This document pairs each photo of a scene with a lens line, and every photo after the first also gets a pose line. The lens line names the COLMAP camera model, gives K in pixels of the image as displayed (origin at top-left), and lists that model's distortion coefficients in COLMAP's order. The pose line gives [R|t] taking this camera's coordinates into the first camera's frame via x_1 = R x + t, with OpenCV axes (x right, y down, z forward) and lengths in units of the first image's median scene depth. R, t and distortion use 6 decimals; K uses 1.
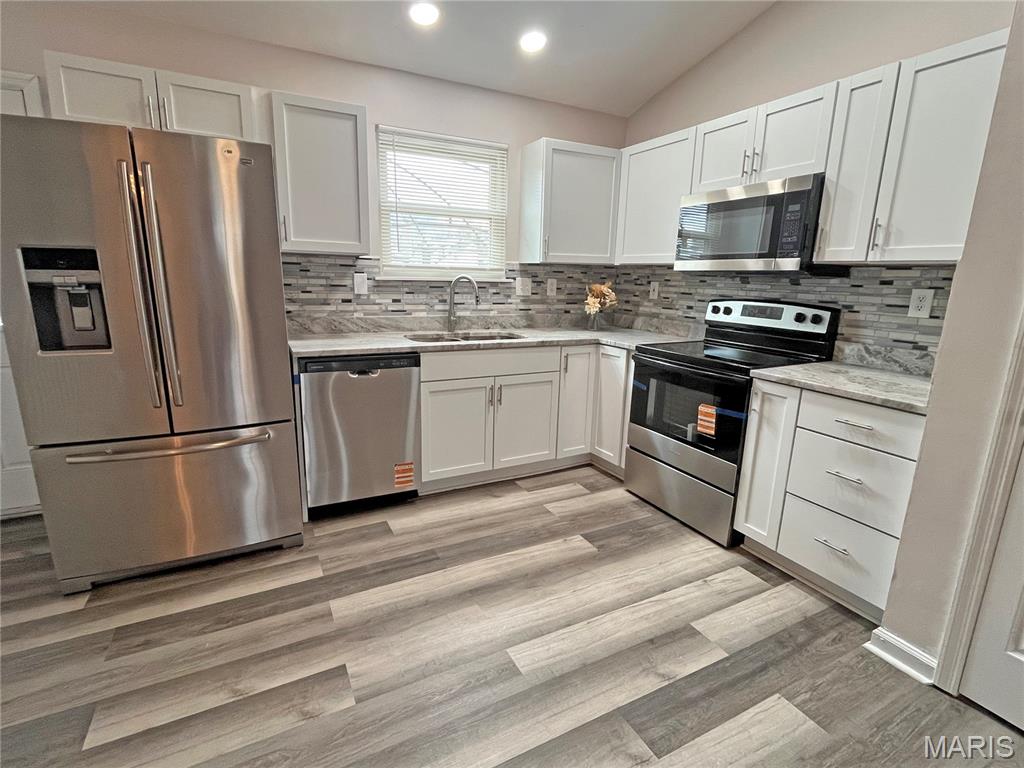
lens RADIAL K [[489.1, 0, 512.0], [0, 489.1, 384.0], [0, 0, 1]] dist [0.001018, -0.000177]
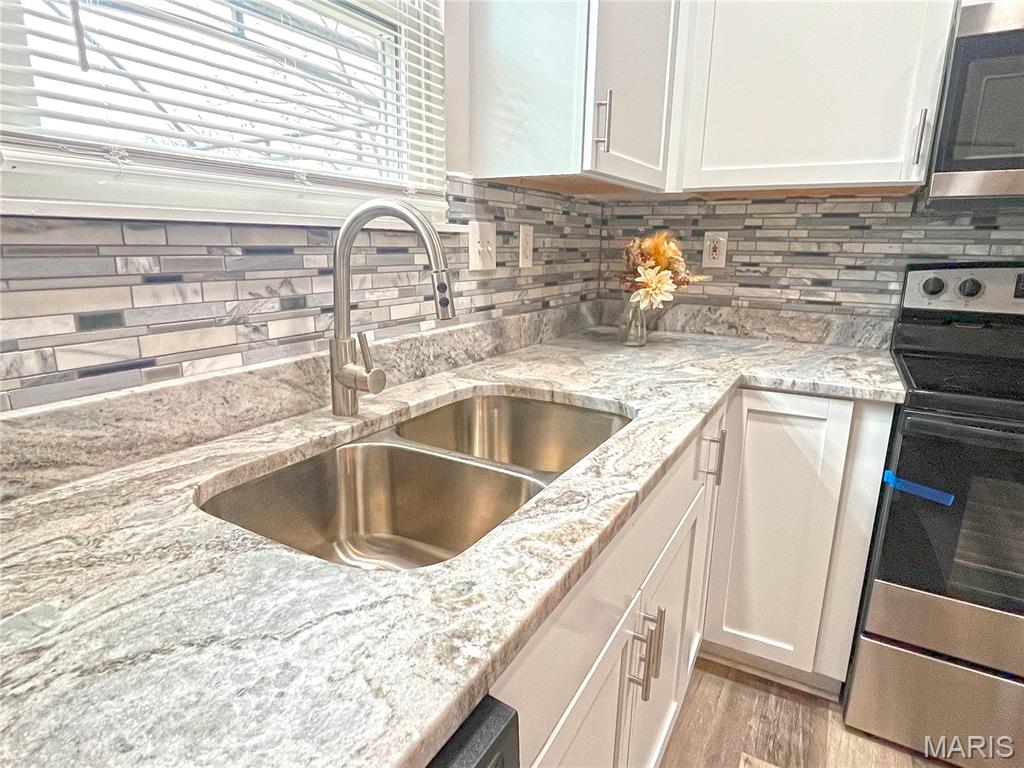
lens RADIAL K [[575.7, 0, 508.6], [0, 575.7, 382.9], [0, 0, 1]] dist [-0.001452, -0.000101]
pose [[0.845286, -0.138641, 0.516014, -0.223284], [0.123987, 0.990284, 0.062963, -0.140765], [-0.519729, 0.010757, 0.854263, 0.717158]]
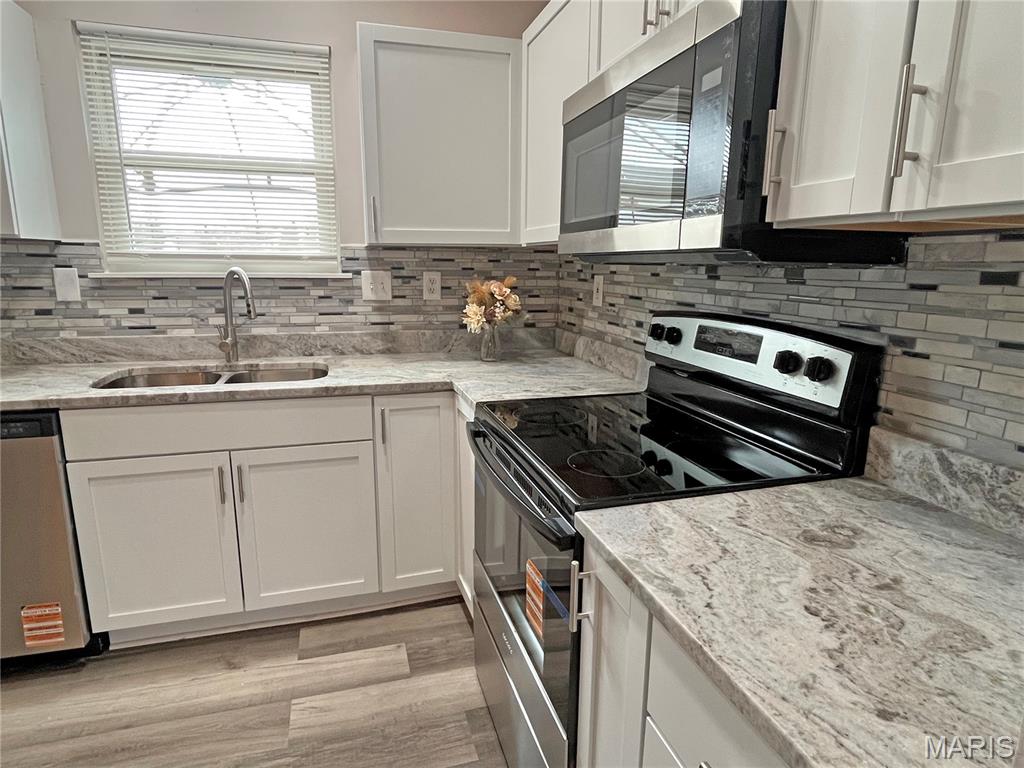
lens RADIAL K [[575.7, 0, 508.6], [0, 575.7, 382.9], [0, 0, 1]] dist [-0.001452, -0.000101]
pose [[0.980480, 0.026921, -0.194765, 0.370314], [-0.030197, 0.999448, -0.013873, -0.085865], [0.194284, 0.019483, 0.980752, 0.392141]]
